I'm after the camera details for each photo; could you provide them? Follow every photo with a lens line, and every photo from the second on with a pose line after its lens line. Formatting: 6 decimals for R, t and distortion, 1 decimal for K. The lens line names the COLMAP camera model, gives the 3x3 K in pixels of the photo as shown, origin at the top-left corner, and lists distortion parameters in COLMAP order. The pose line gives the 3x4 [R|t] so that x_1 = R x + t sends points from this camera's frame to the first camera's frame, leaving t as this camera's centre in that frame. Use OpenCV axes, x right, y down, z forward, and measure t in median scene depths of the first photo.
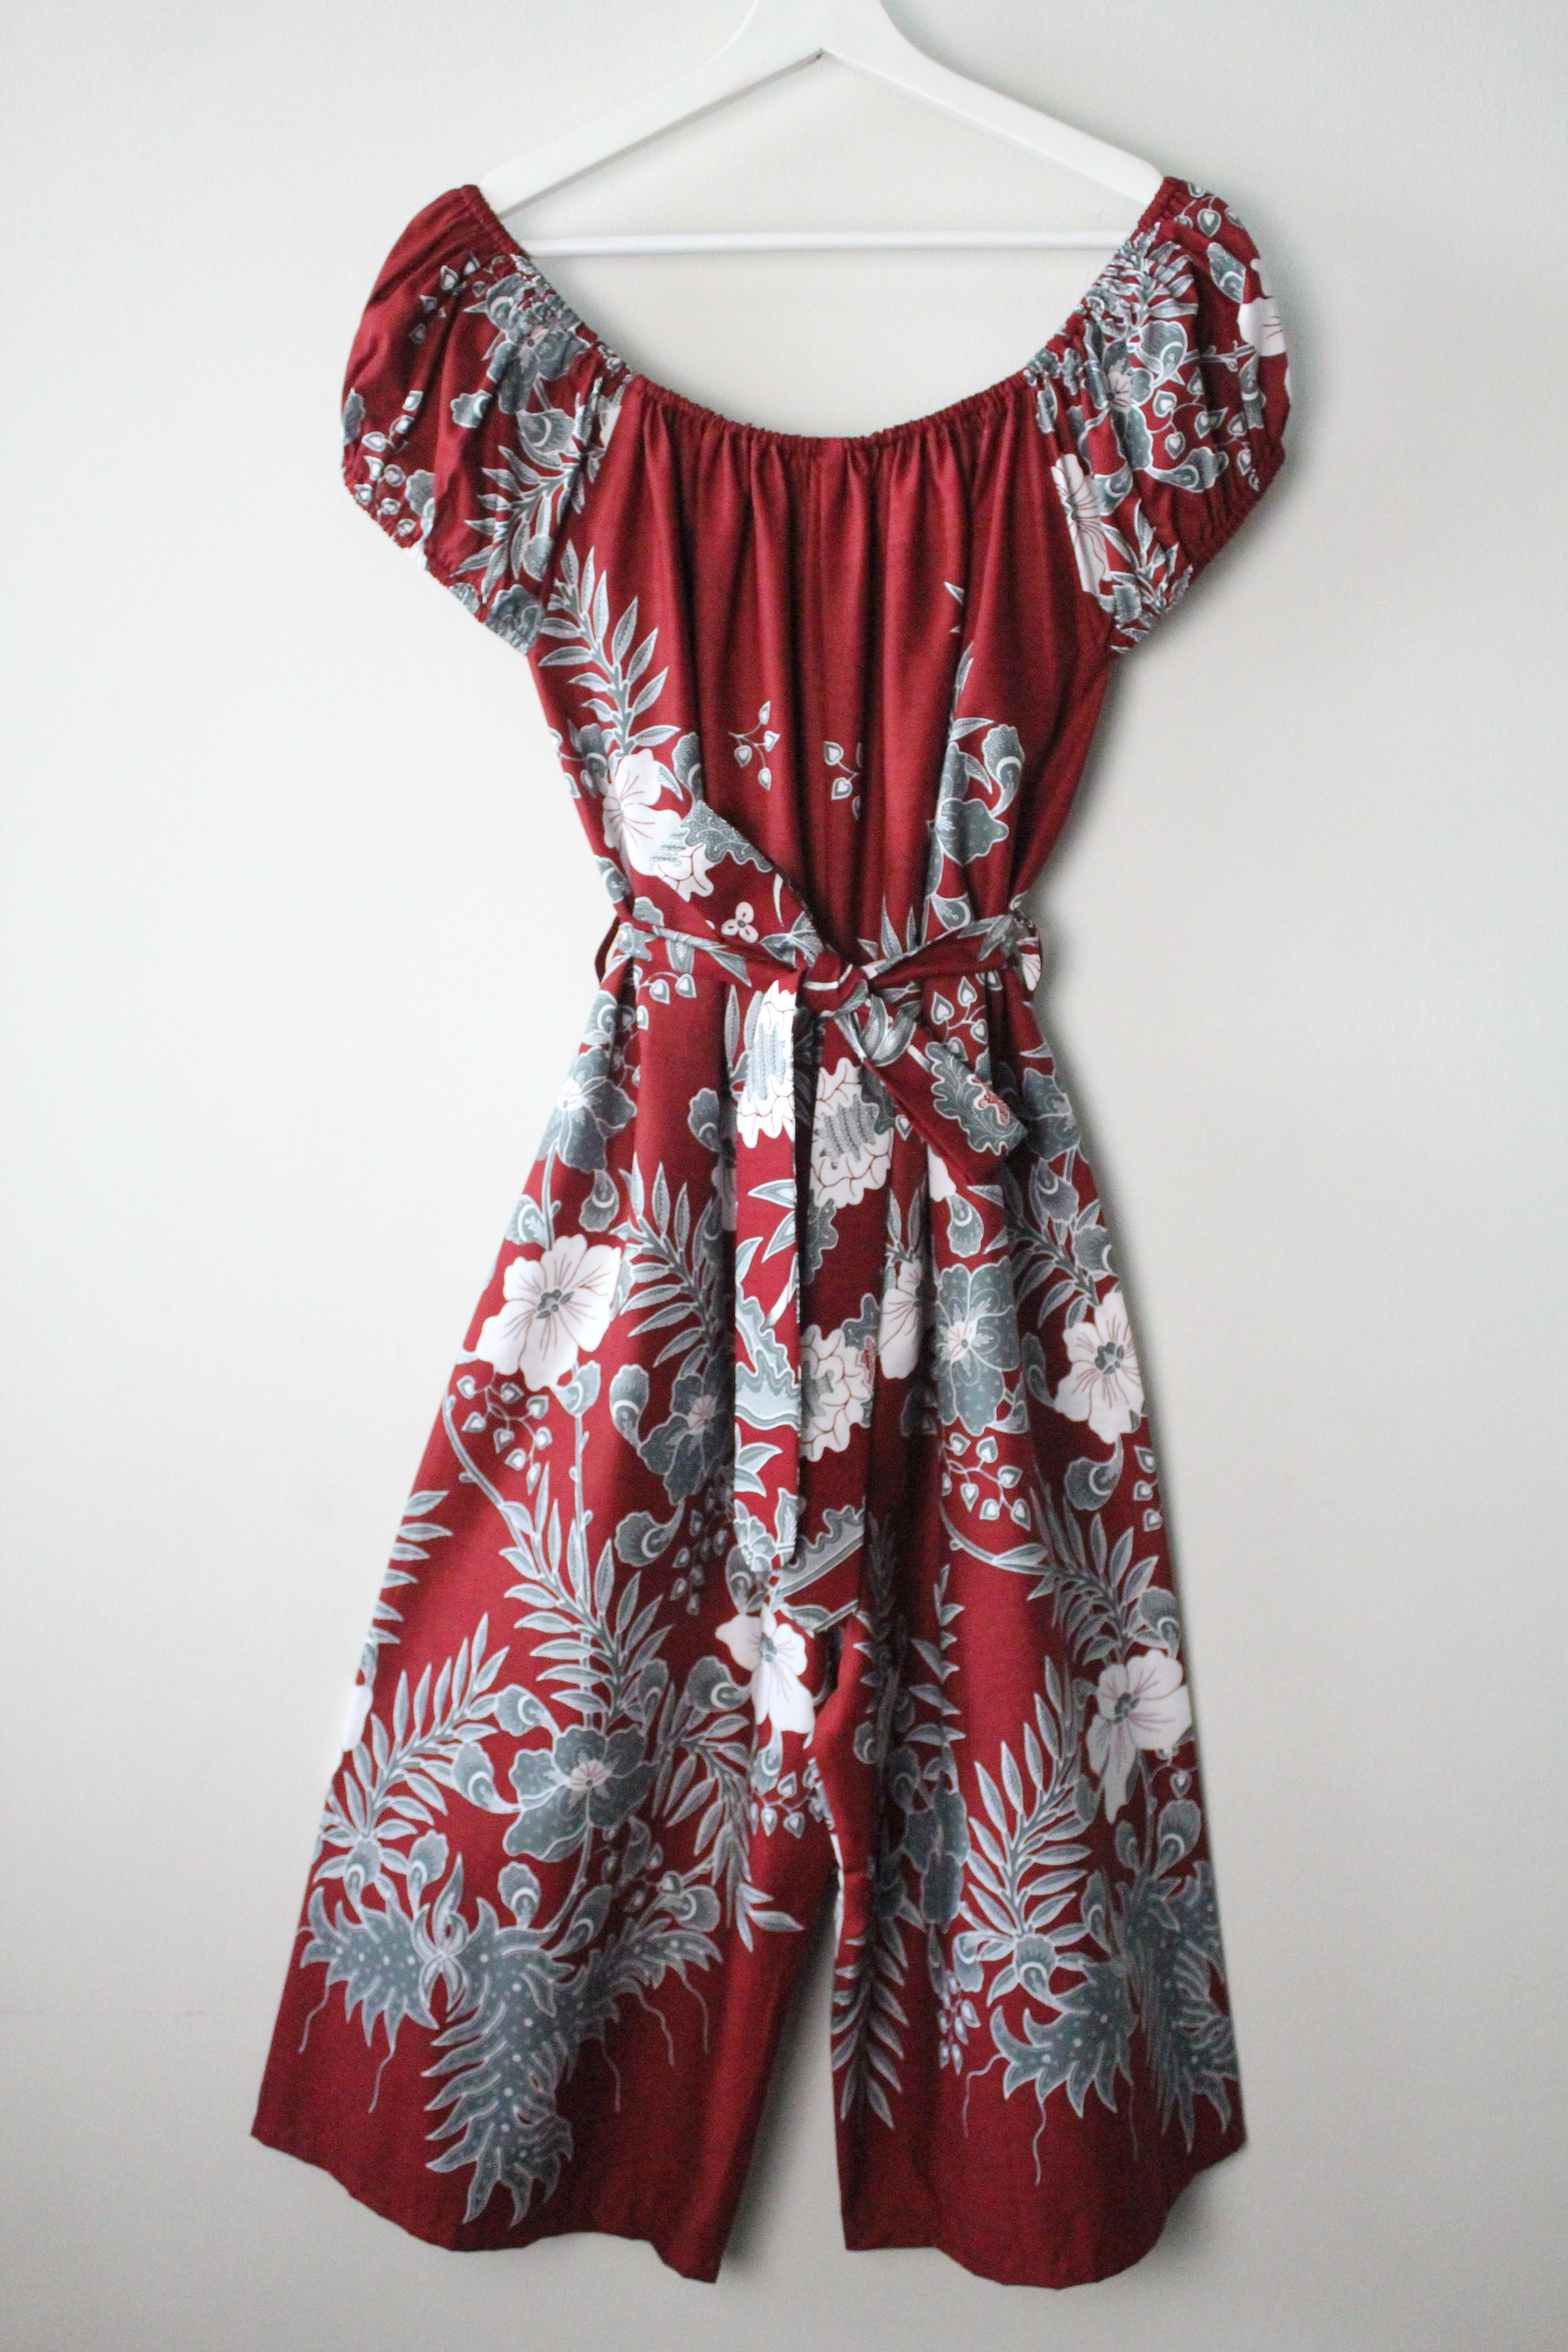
lens RADIAL K [[1478.1, 0, 796.5], [0, 1478.1, 1187.4], [0, 0, 1]] dist [-0.074570, 0.001732]
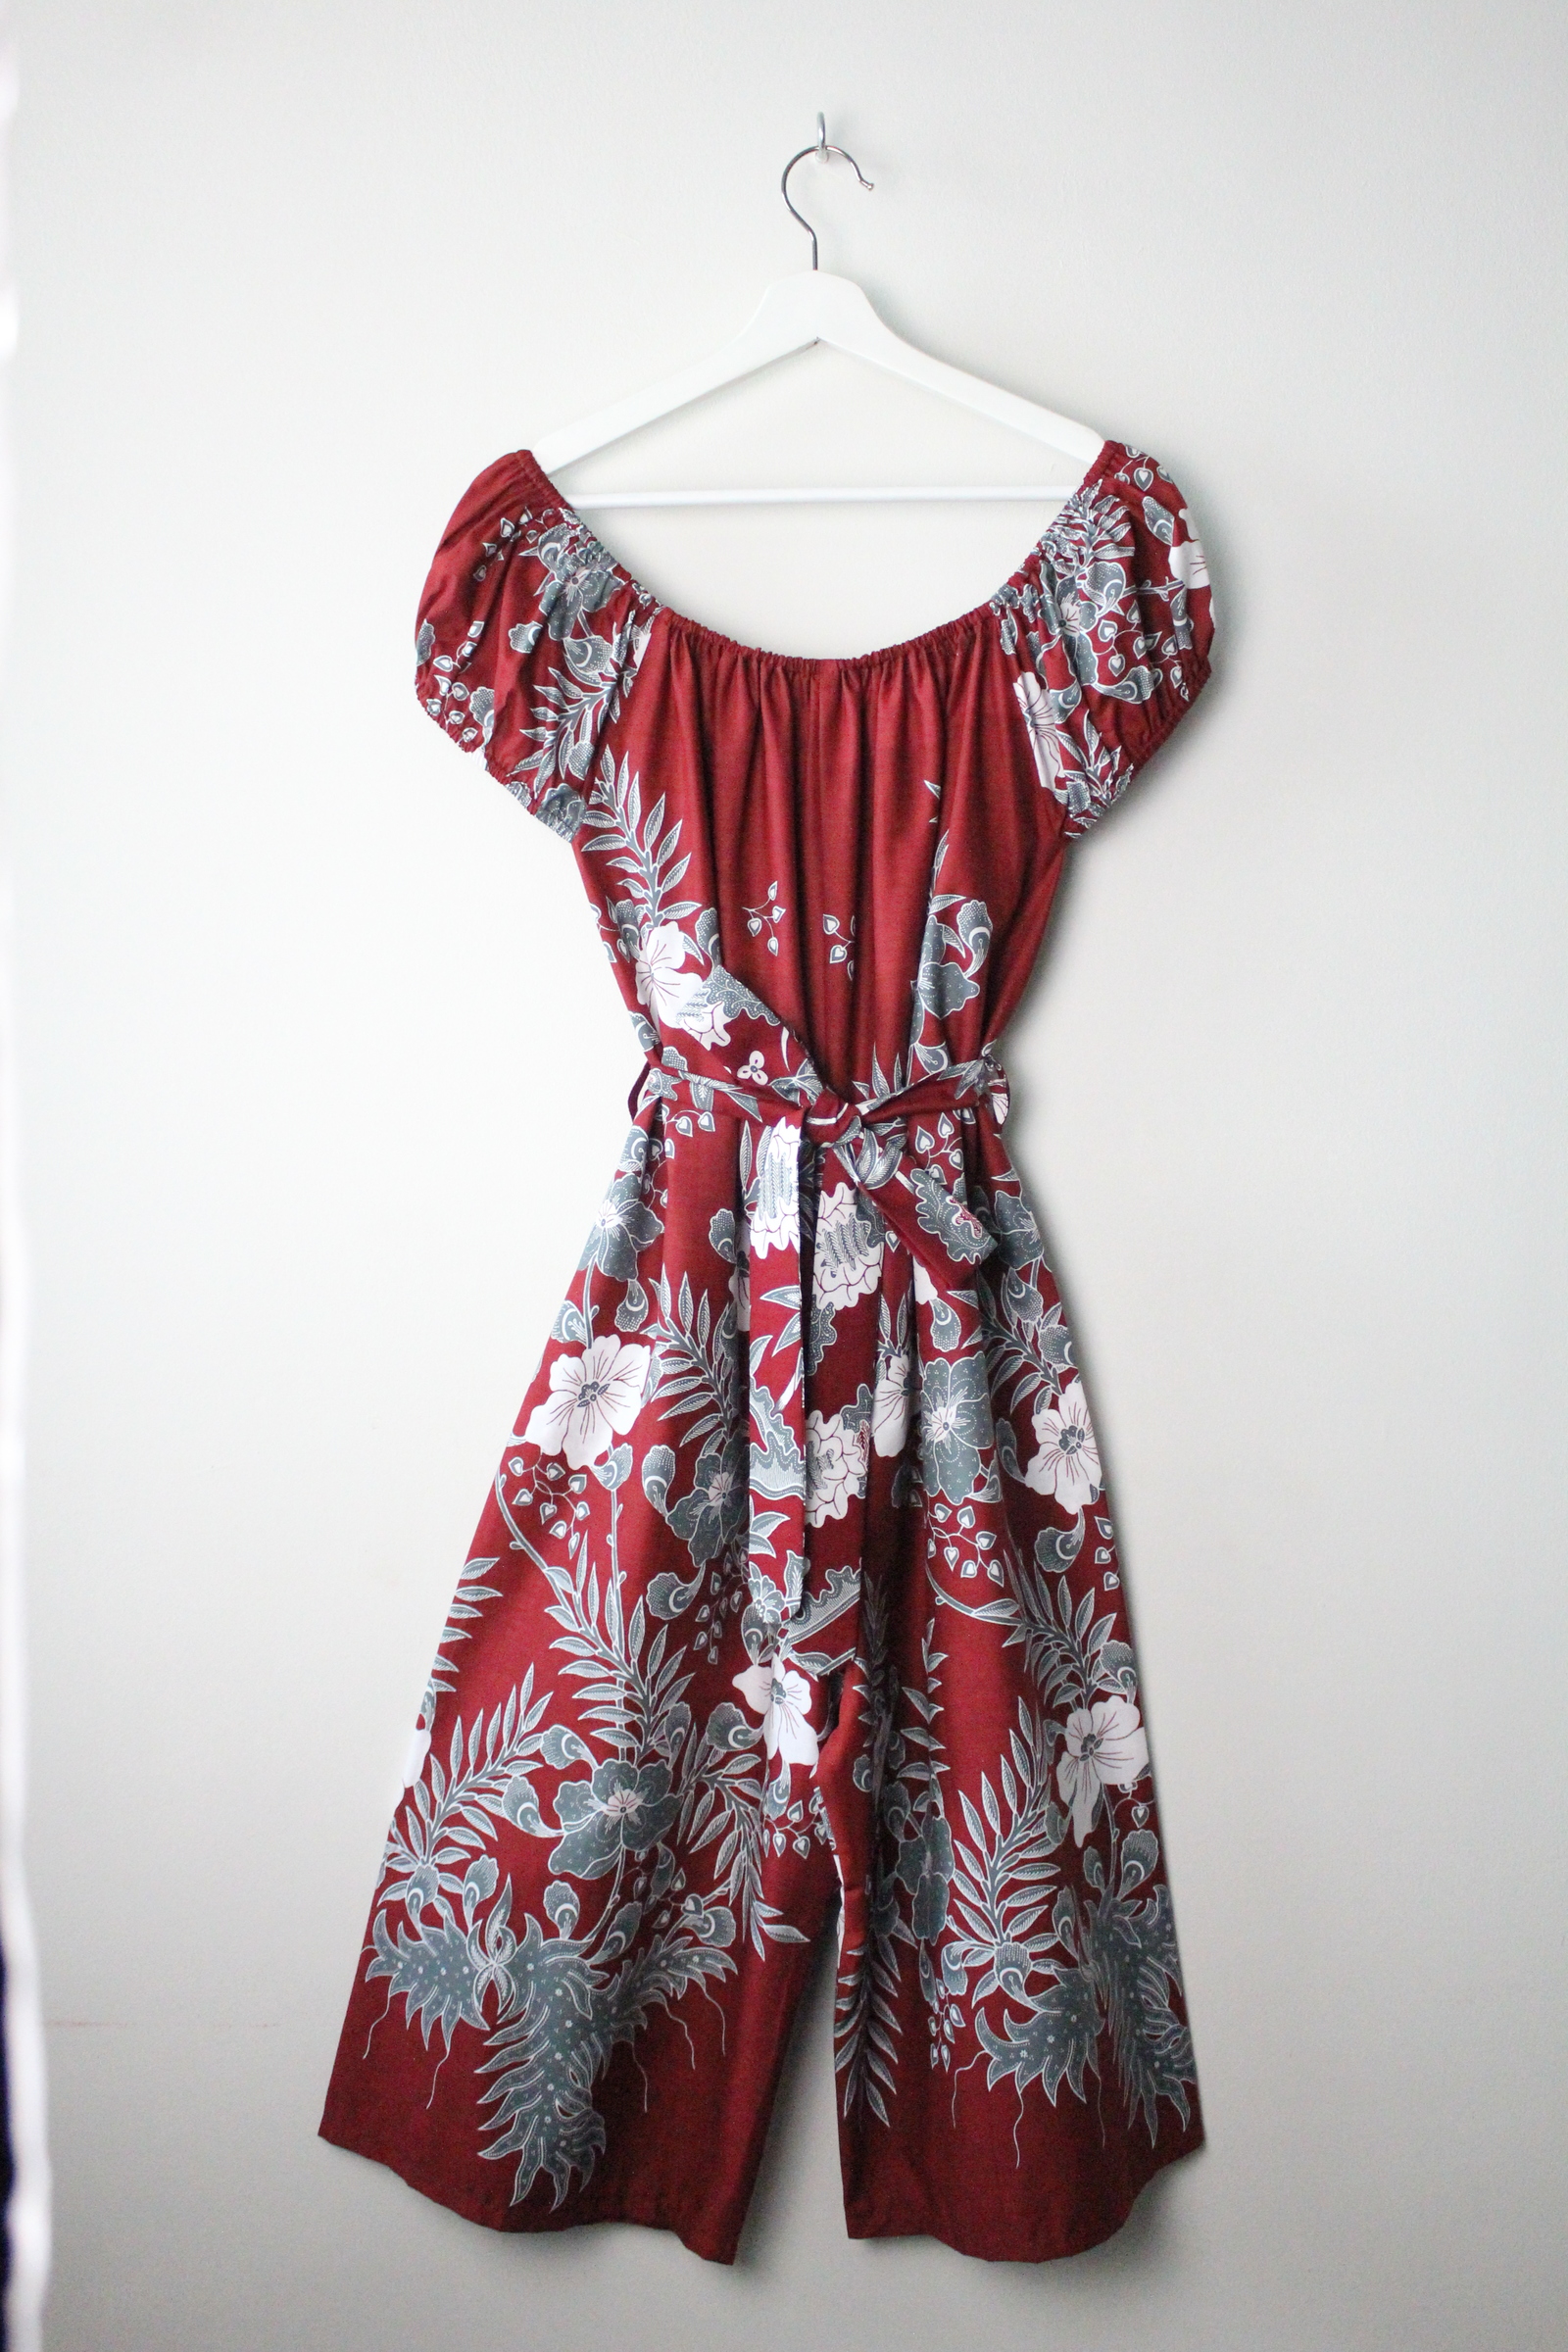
lens RADIAL K [[1478.1, 0, 796.0], [0, 1478.1, 1158.9], [0, 0, 1]] dist [-0.074570, 0.001732]
pose [[0.999993, -0.002336, 0.002812, -0.007095], [0.002606, 0.994993, -0.099907, 0.011151], [-0.002564, 0.099914, 0.994993, -0.173381]]
